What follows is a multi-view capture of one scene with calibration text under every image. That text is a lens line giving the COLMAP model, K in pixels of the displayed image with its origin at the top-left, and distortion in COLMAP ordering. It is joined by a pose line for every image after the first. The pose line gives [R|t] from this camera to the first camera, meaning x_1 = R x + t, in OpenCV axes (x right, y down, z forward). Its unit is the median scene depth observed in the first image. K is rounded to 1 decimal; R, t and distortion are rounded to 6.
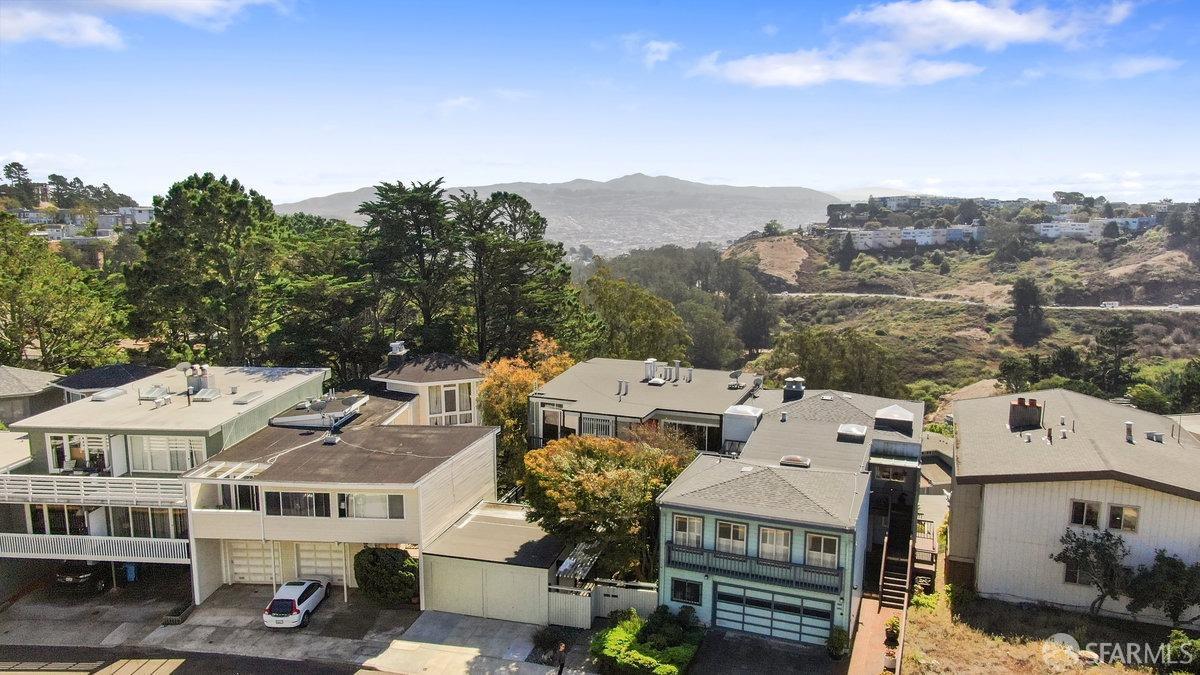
lens RADIAL K [[861.3, 0, 600.0], [0, 861.3, 337.5], [0, 0, 1]] dist [-0.013265, 0.003759]
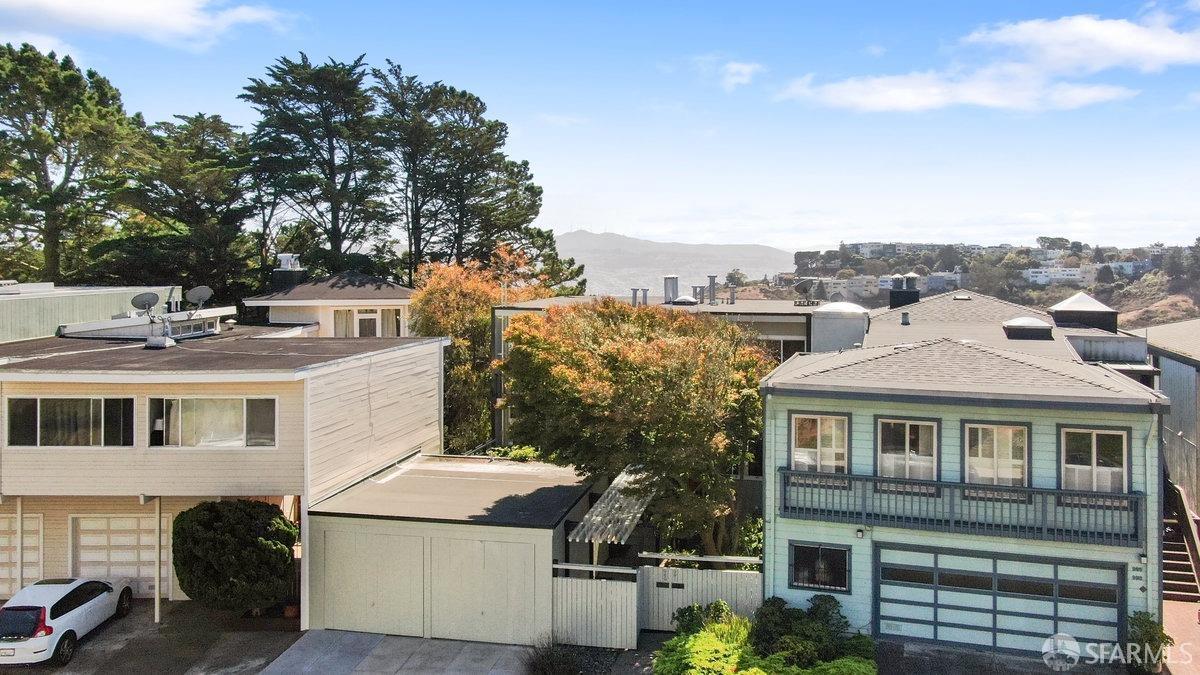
lens RADIAL K [[964.9, 0, 602.6], [0, 964.9, 246.9], [0, 0, 1]] dist [-0.009163, 0.001433]
pose [[0.997820, -0.000599, 0.065995, -0.044354], [0.011797, 0.985474, -0.169418, 0.129122], [-0.064935, 0.169827, 0.983332, 0.257144]]
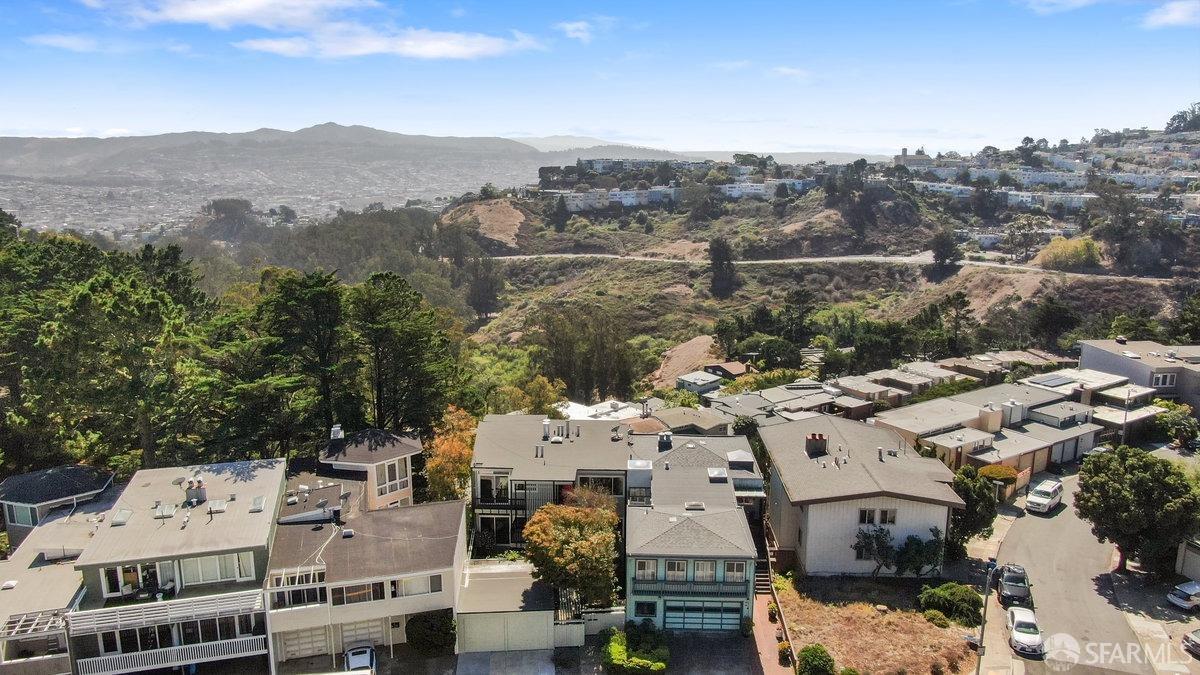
lens RADIAL K [[861.3, 0, 600.0], [0, 861.3, 337.5], [0, 0, 1]] dist [-0.013265, 0.003759]
pose [[0.943003, -0.072691, 0.324750, -0.270122], [0.054578, 0.996421, 0.064553, -0.173976], [-0.328280, -0.043149, 0.943595, -0.226955]]
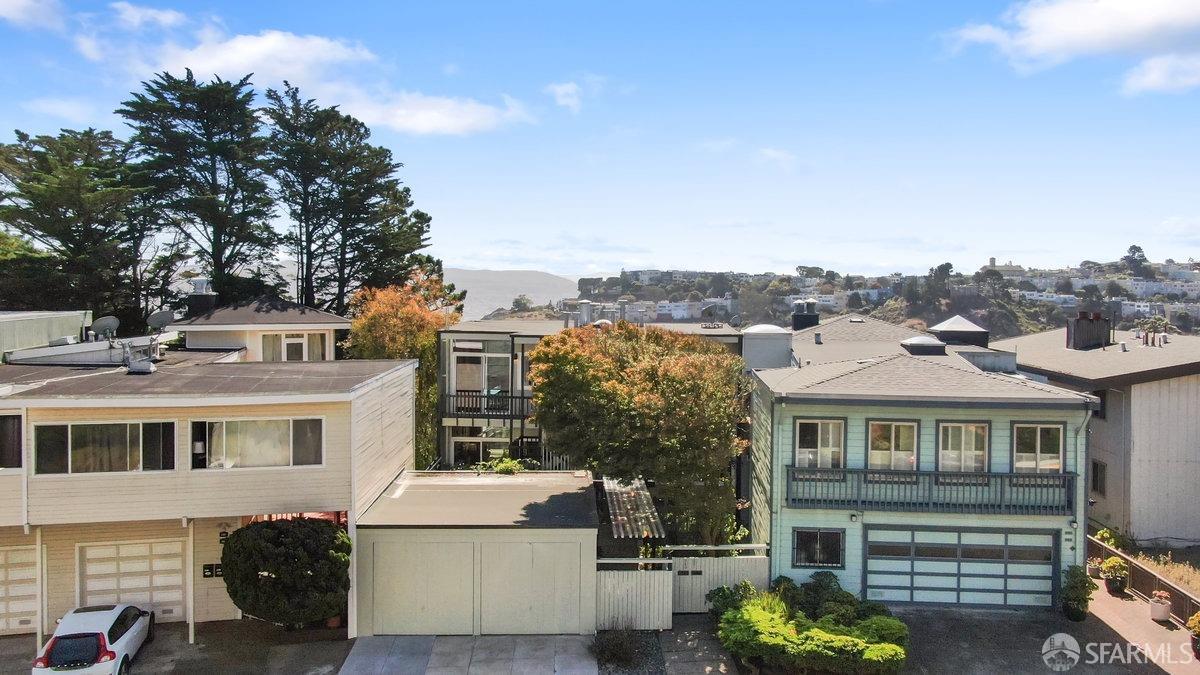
lens RADIAL K [[951.4, 0, 602.2], [0, 951.4, 302.2], [0, 0, 1]] dist [-0.010720, -0.000010]
pose [[0.956970, -0.001422, 0.290184, -0.155774], [0.041695, 0.990285, -0.132652, 0.131410], [-0.287177, 0.139043, 0.947732, 0.242443]]
